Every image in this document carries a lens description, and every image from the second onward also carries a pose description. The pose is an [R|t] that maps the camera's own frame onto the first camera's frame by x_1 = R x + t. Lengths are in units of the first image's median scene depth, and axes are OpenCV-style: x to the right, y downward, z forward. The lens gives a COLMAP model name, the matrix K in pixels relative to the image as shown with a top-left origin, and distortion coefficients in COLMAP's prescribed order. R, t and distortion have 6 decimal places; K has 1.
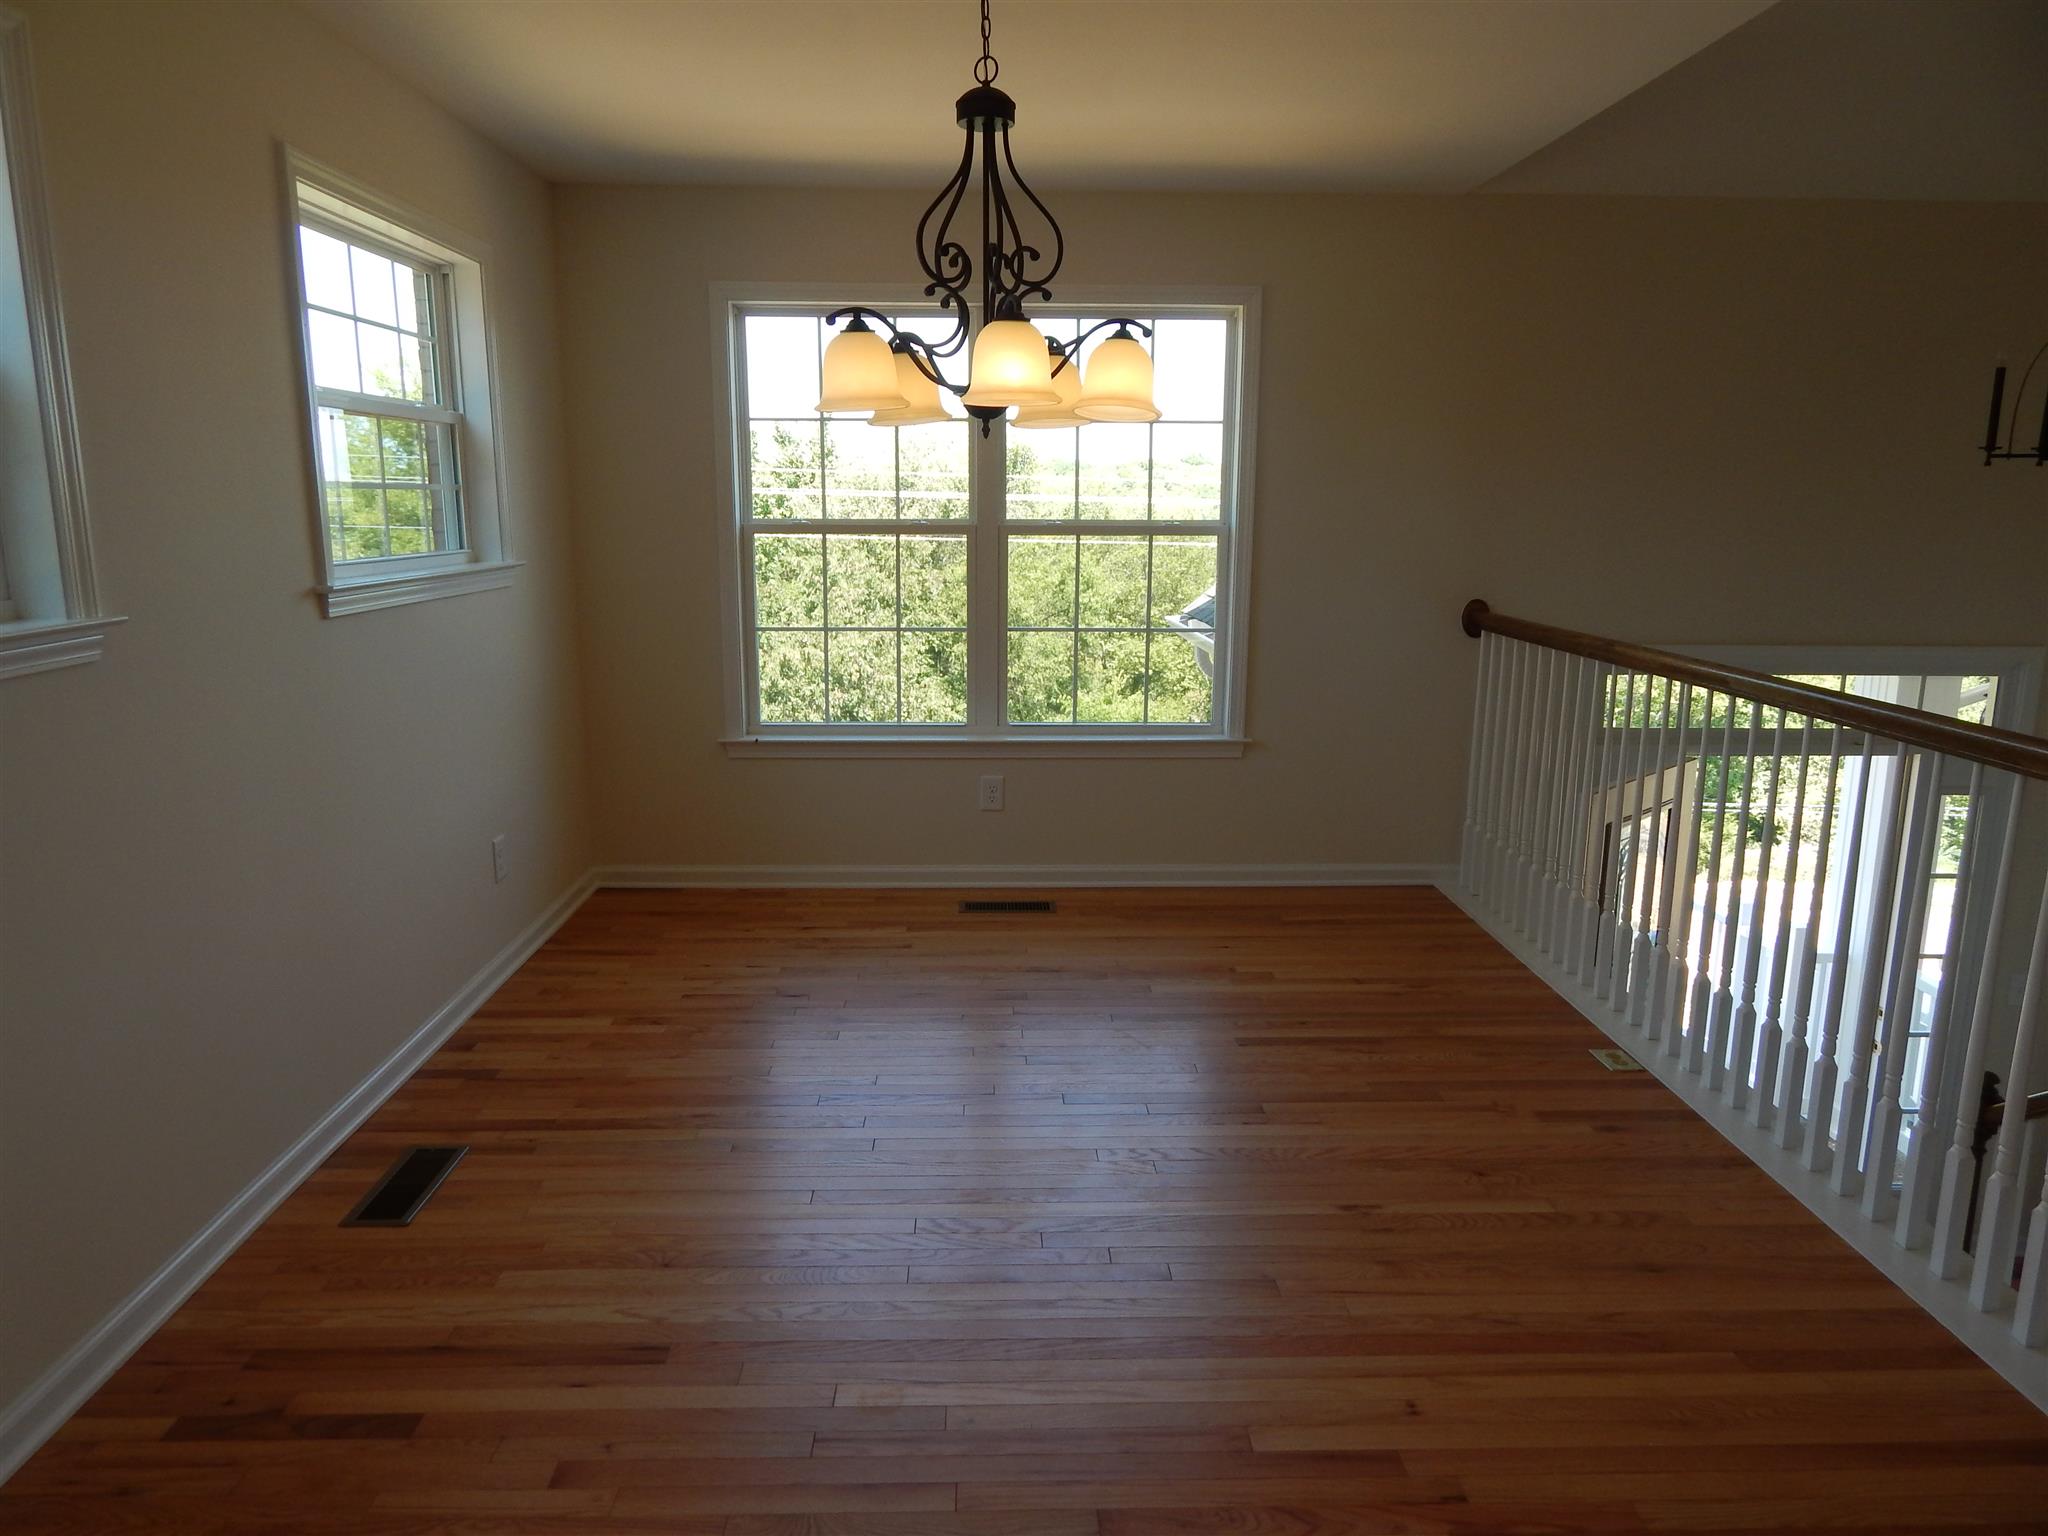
lens RADIAL K [[1347.4, 0, 1031.4], [0, 1347.4, 776.9], [0, 0, 1]] dist [-0.008500, -0.000225]
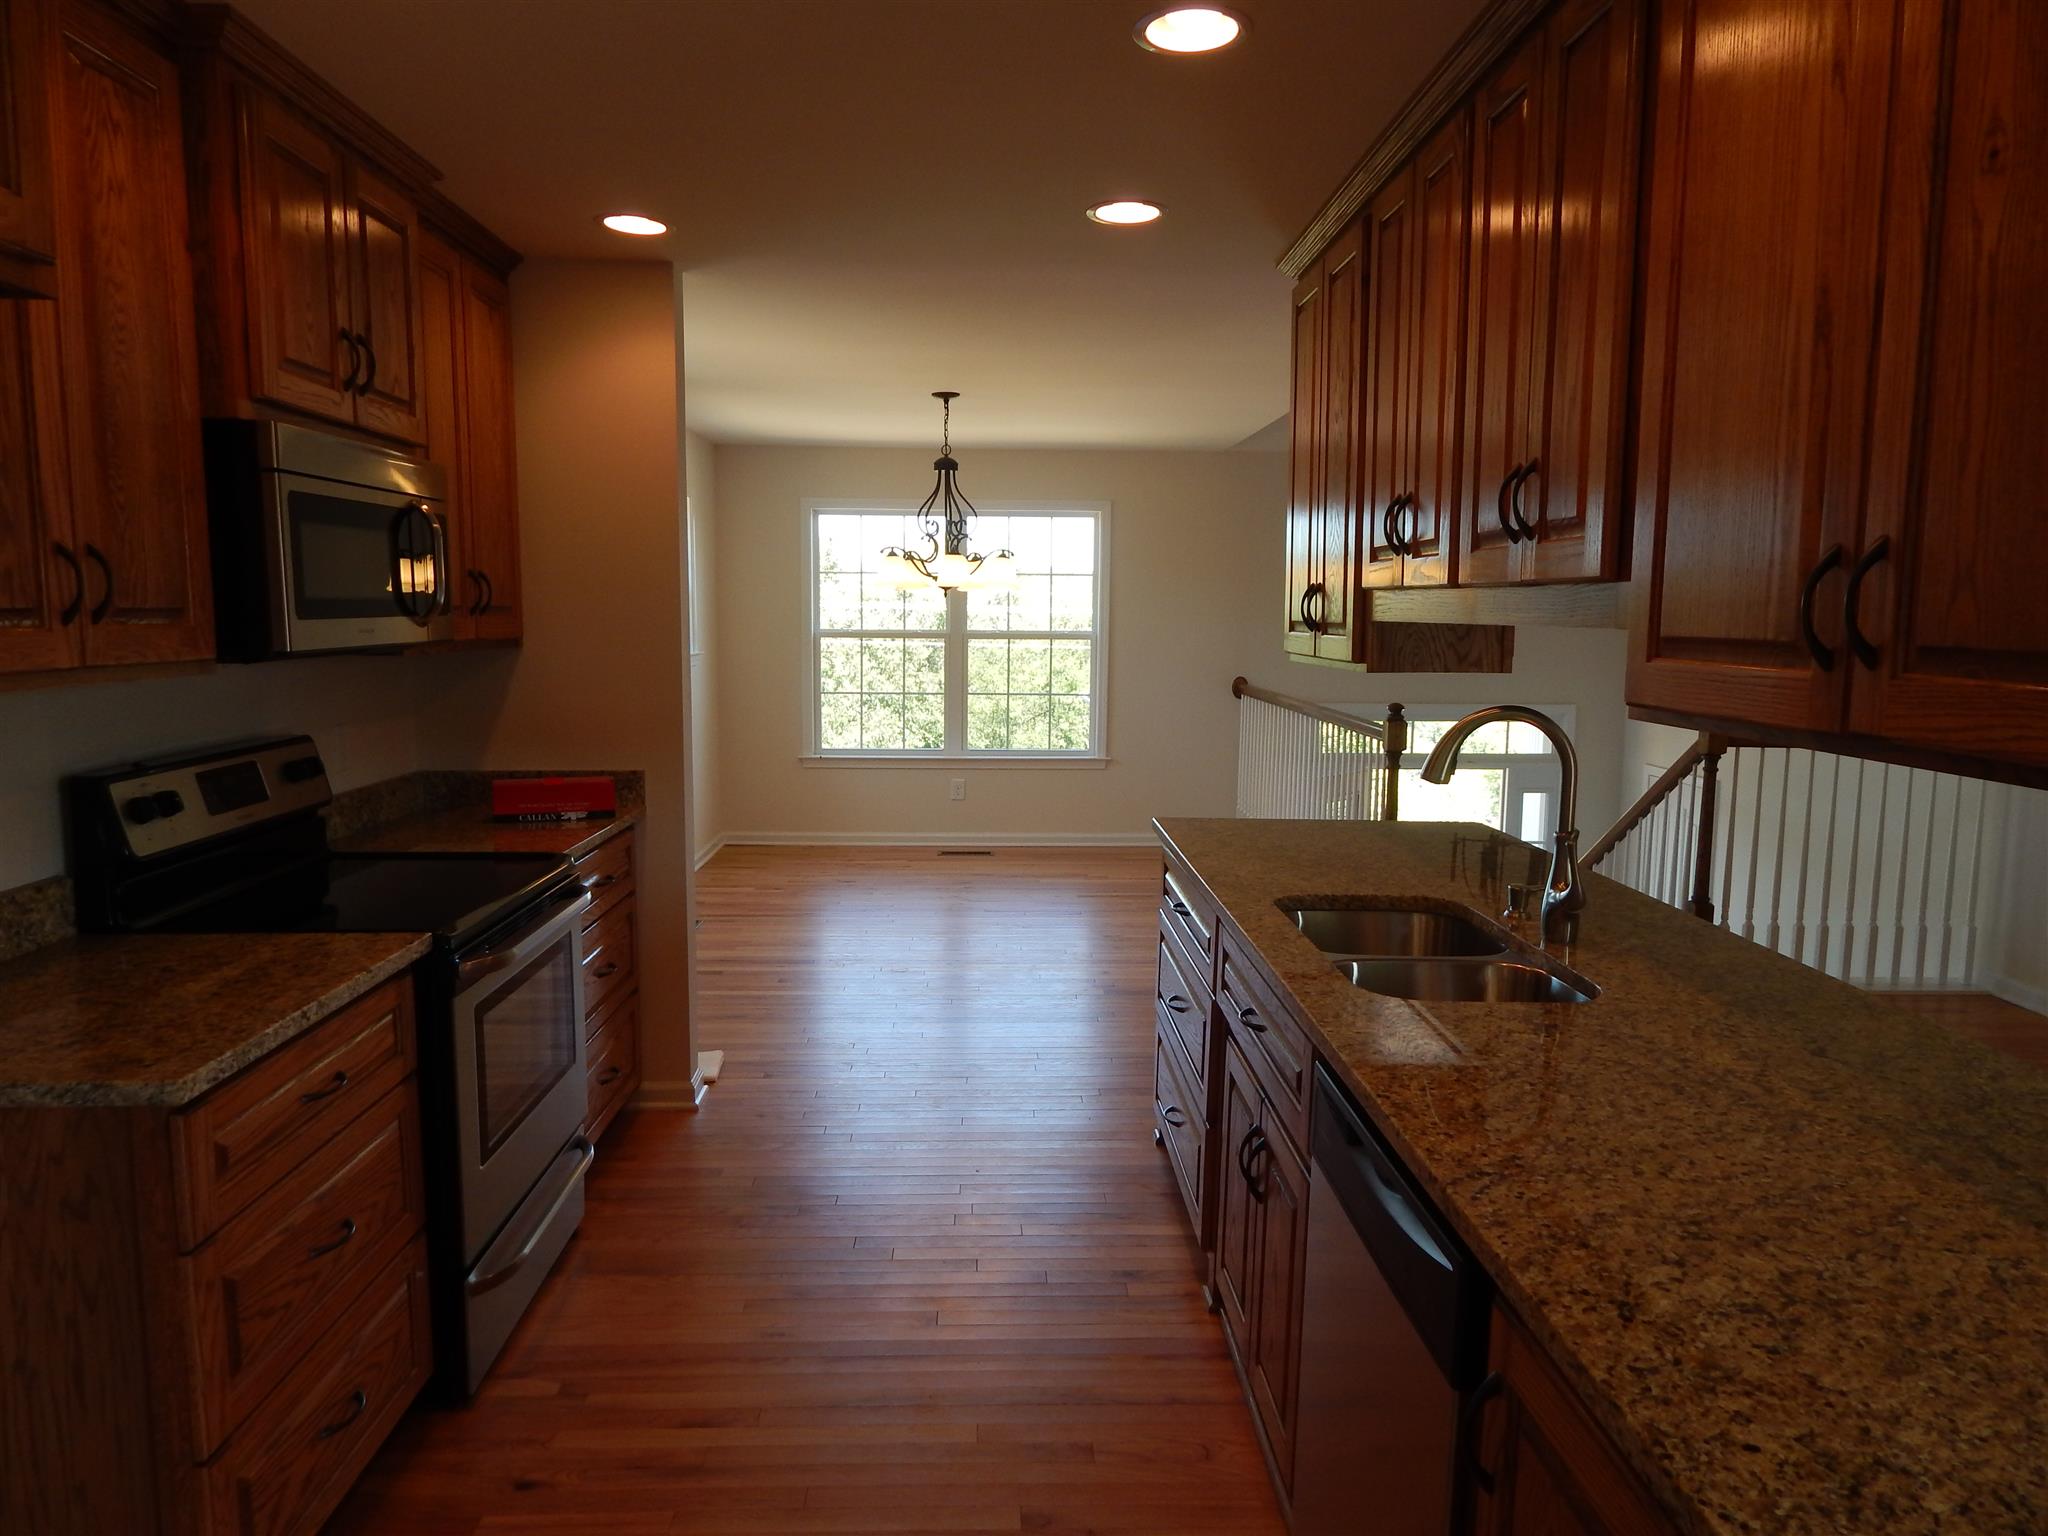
lens RADIAL K [[1347.4, 0, 1019.3], [0, 1347.4, 763.1], [0, 0, 1]] dist [-0.008500, -0.000225]
pose [[0.999975, 0.004131, -0.005655, 0.057803], [-0.004613, 0.996114, -0.087953, 0.128670], [0.005270, 0.087977, 0.996109, -0.696480]]
